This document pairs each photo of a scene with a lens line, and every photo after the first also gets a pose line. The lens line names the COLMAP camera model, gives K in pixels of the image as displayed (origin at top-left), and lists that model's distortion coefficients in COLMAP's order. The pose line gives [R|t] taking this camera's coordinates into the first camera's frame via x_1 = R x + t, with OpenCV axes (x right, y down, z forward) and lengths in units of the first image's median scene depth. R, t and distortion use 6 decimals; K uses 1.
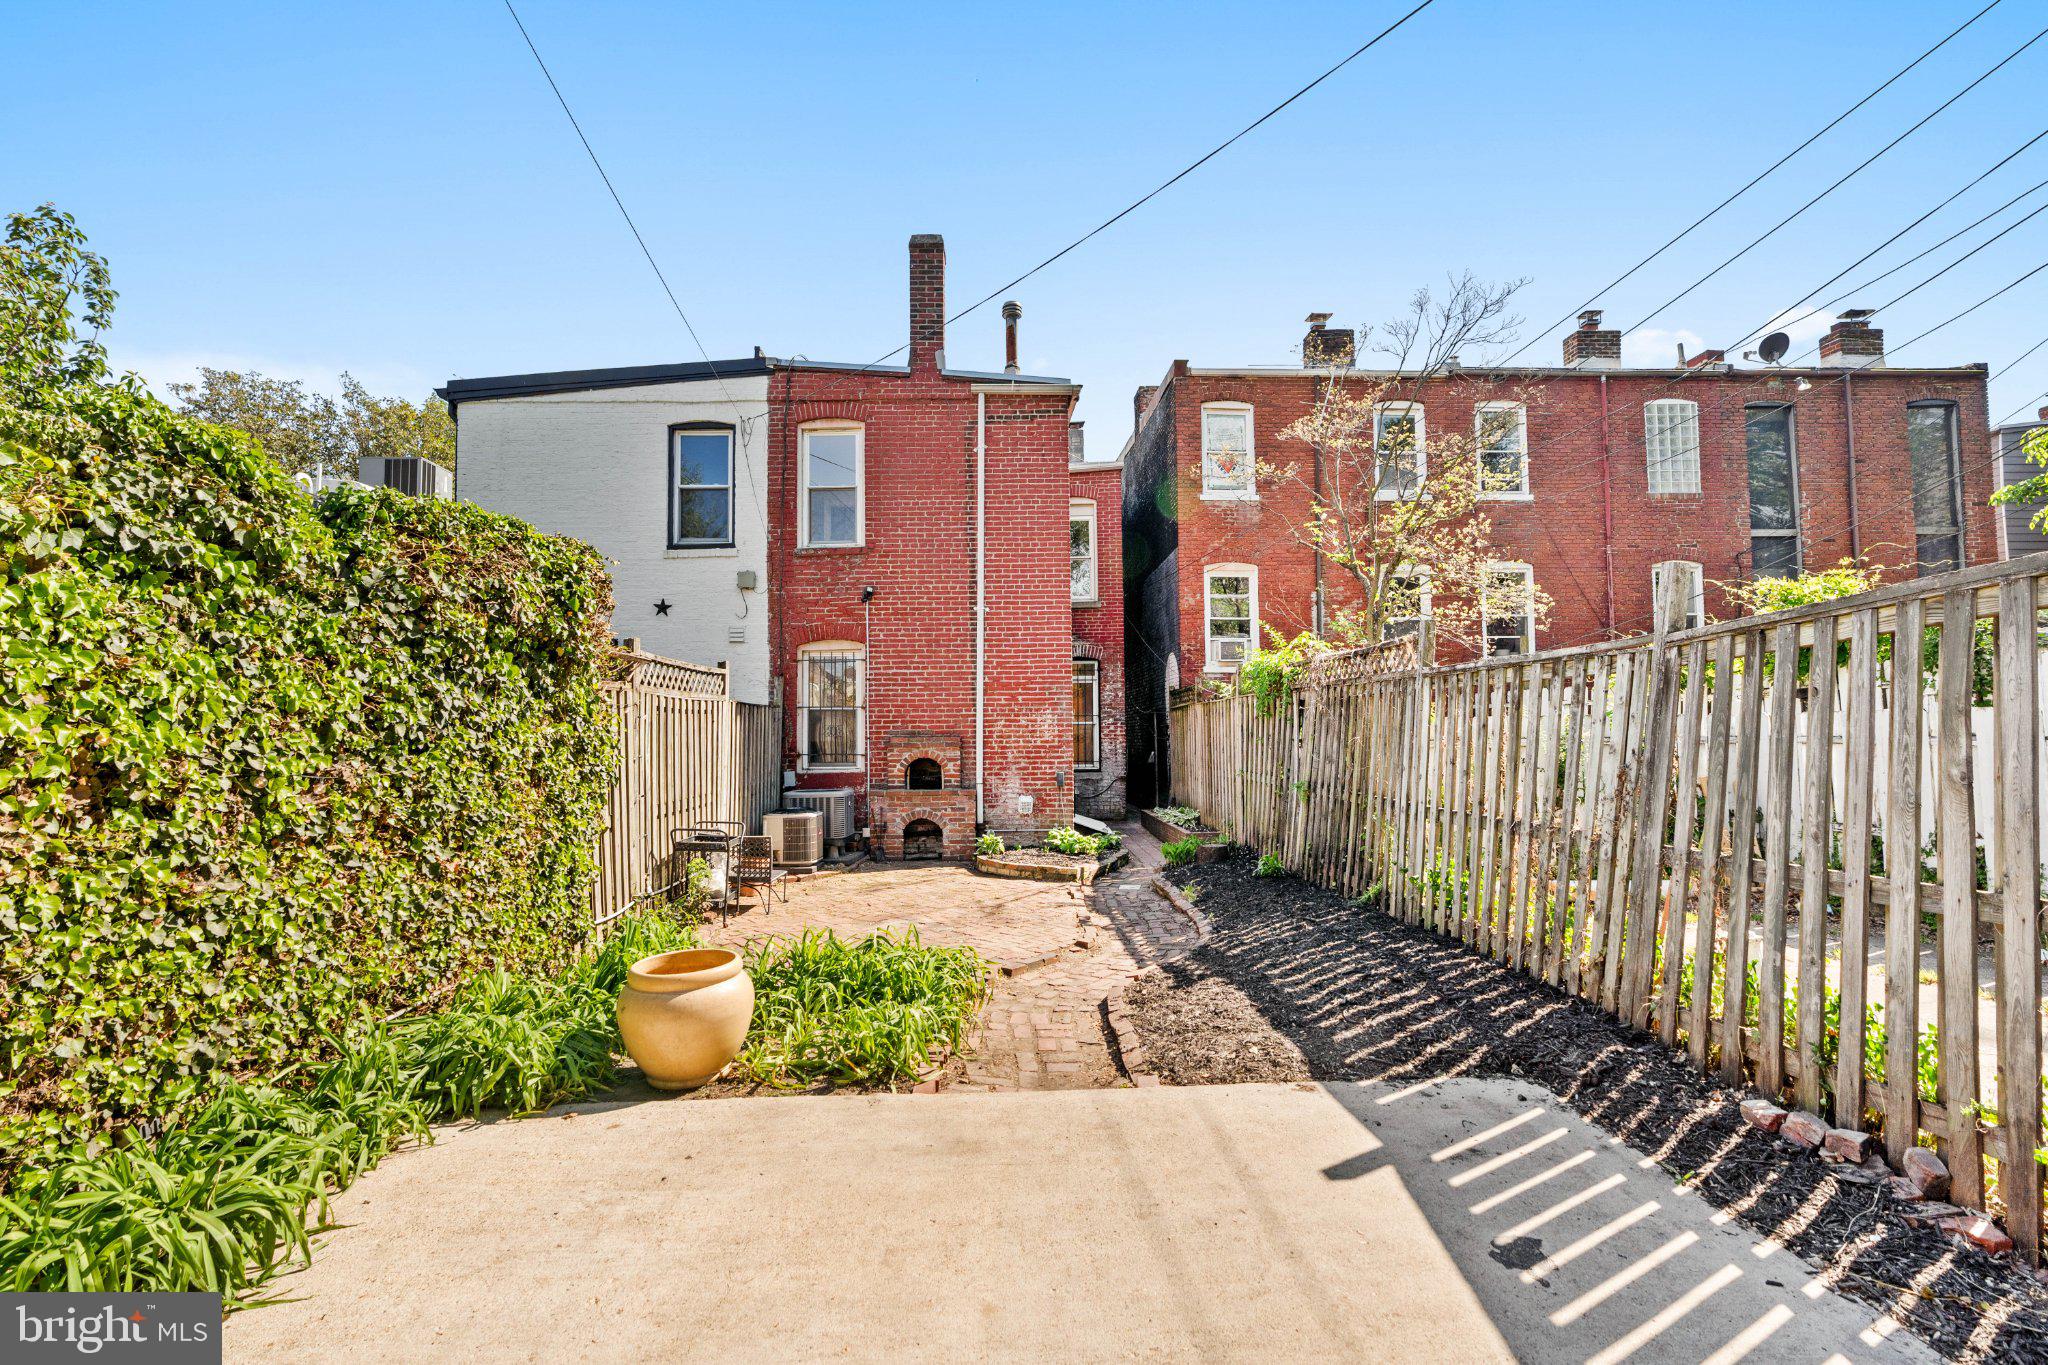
lens RADIAL K [[943.0, 0, 1024.4], [0, 943.0, 696.7], [0, 0, 1]] dist [-0.016168, 0.010506]
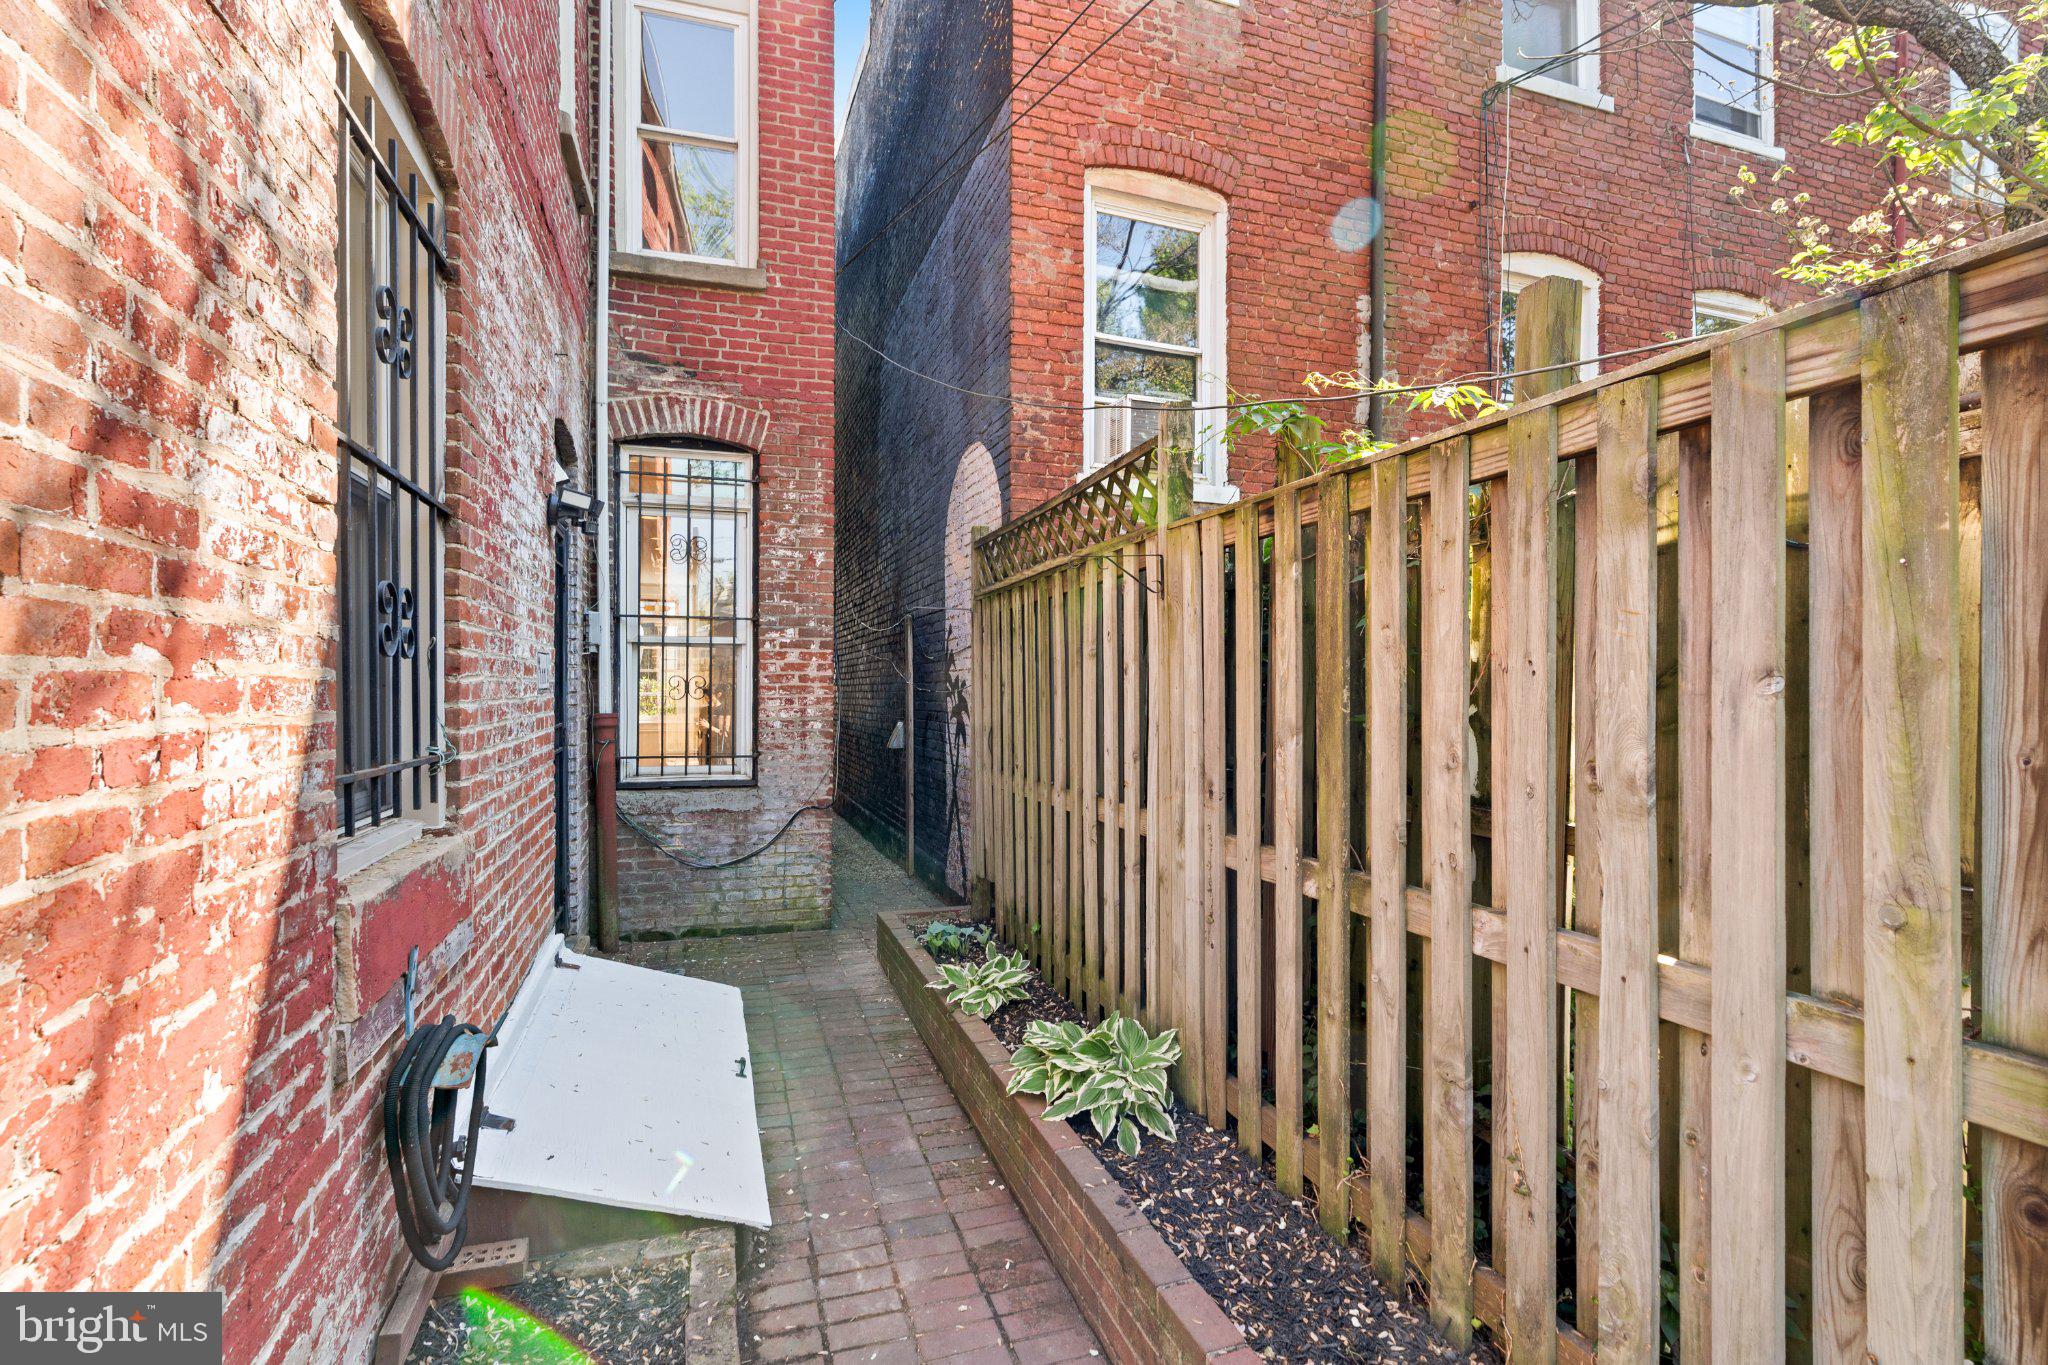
lens RADIAL K [[943.0, 0, 1024.4], [0, 943.0, 696.7], [0, 0, 1]] dist [-0.016168, 0.010506]
pose [[0.954671, 0.012063, 0.297419, 0.130459], [-0.026330, 0.998684, 0.044008, 0.055188], [-0.296496, -0.049844, 0.953732, 1.188263]]
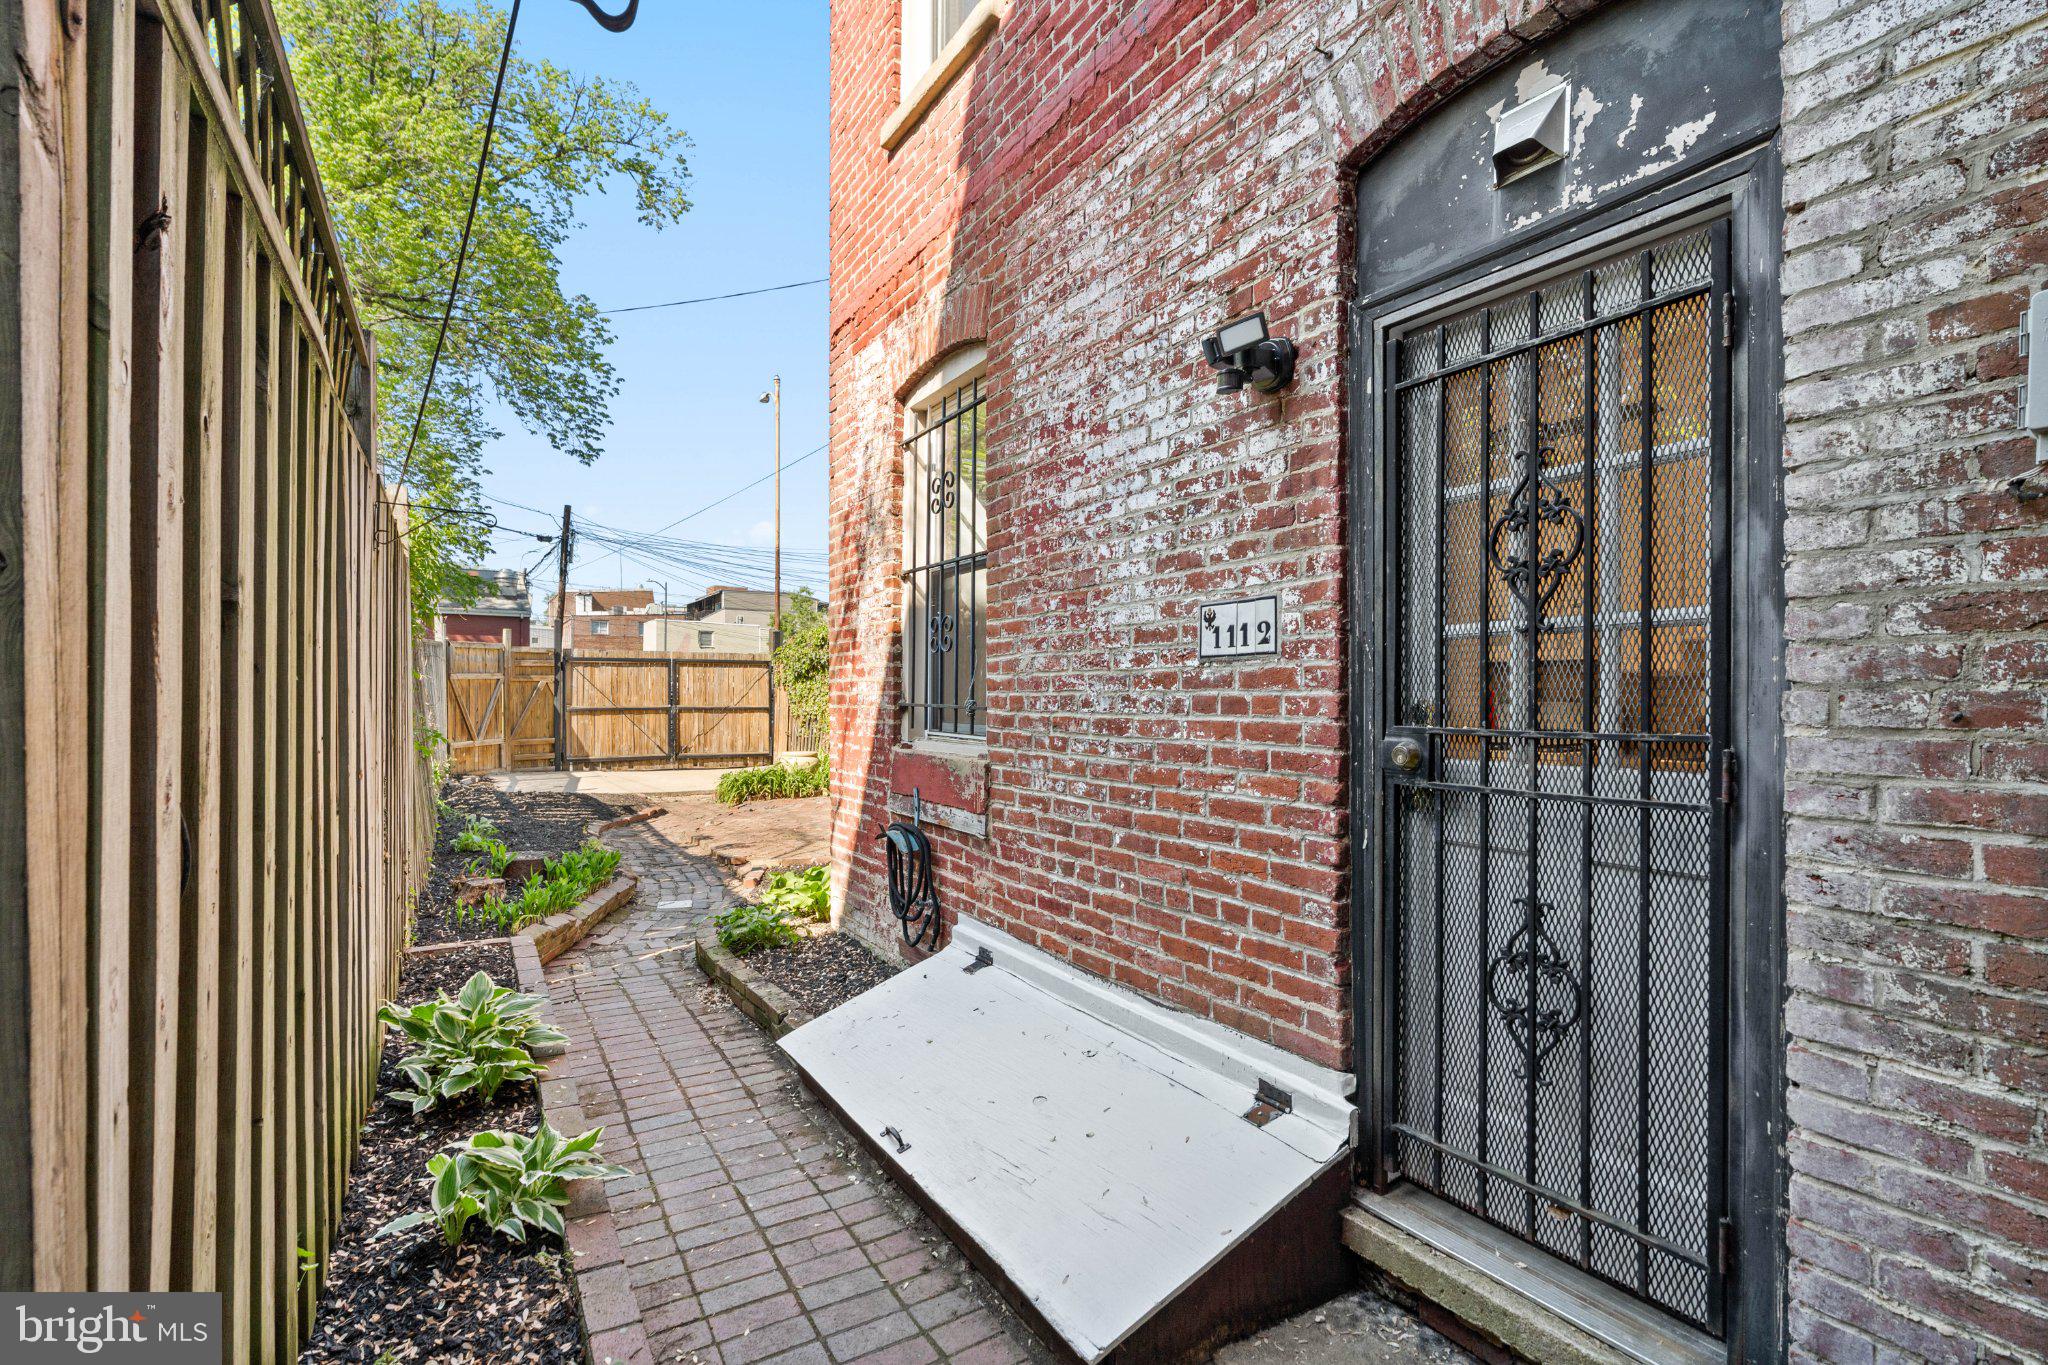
lens RADIAL K [[943.0, 0, 1024.4], [0, 943.0, 696.7], [0, 0, 1]] dist [-0.016168, 0.010506]
pose [[-0.867161, 0.014180, -0.497827, 0.332972], [0.031993, 0.999116, -0.027269, 0.125571], [0.497000, -0.039574, -0.866848, 2.365880]]
